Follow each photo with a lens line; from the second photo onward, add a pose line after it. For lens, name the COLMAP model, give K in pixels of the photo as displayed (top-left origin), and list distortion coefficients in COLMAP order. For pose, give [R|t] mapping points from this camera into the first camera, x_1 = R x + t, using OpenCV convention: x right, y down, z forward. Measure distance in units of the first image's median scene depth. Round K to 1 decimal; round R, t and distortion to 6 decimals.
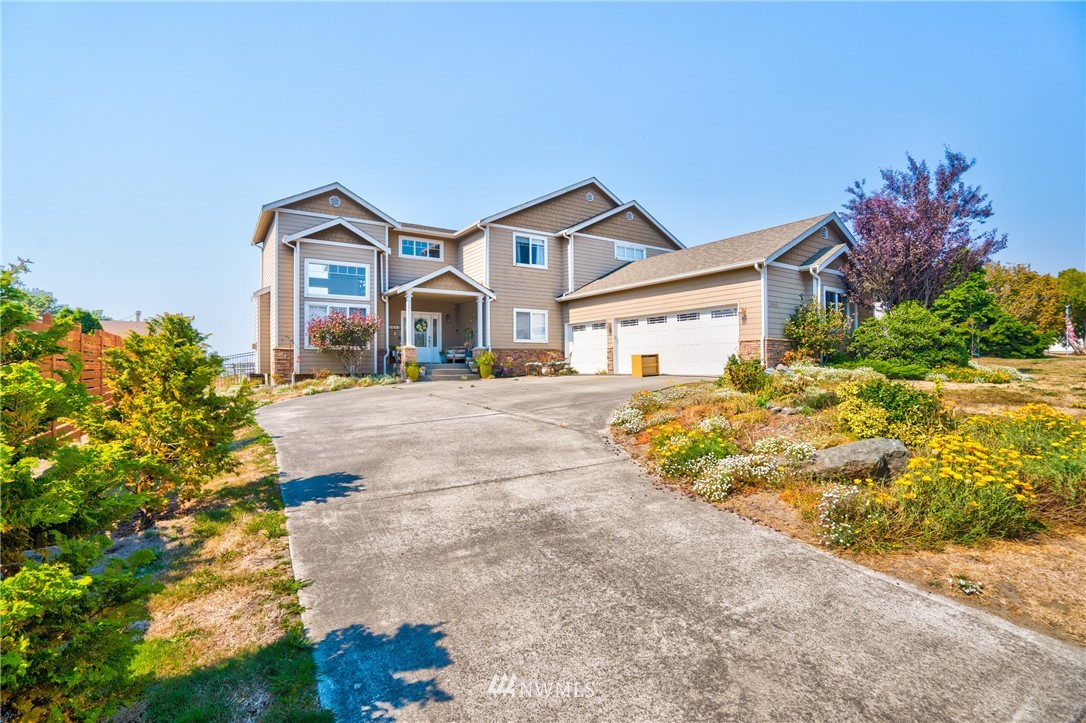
lens RADIAL K [[496.4, 0, 542.5], [0, 496.4, 361.8], [0, 0, 1]] dist [-0.033585, 0.002211]
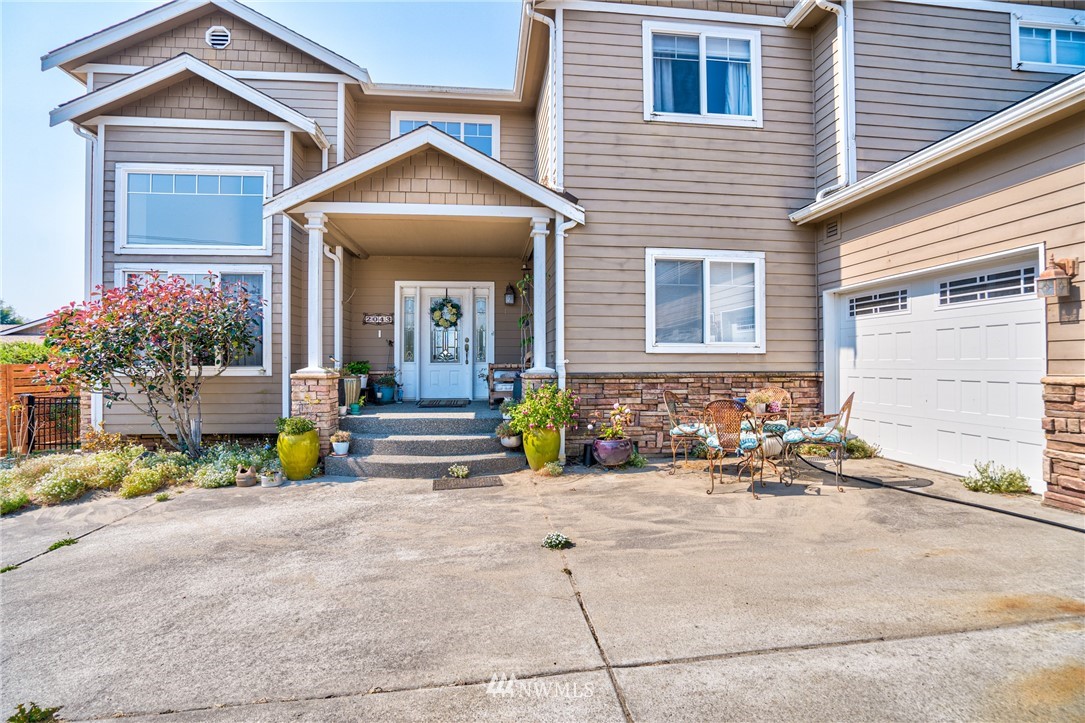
lens RADIAL K [[496.0, 0, 540.8], [0, 496.0, 356.6], [0, 0, 1]] dist [-0.033585, 0.002211]
pose [[0.890115, 0.001049, -0.455735, 0.027999], [-0.001587, 0.999998, -0.000798, -0.035922], [0.455734, 0.001434, 0.890115, 0.664946]]
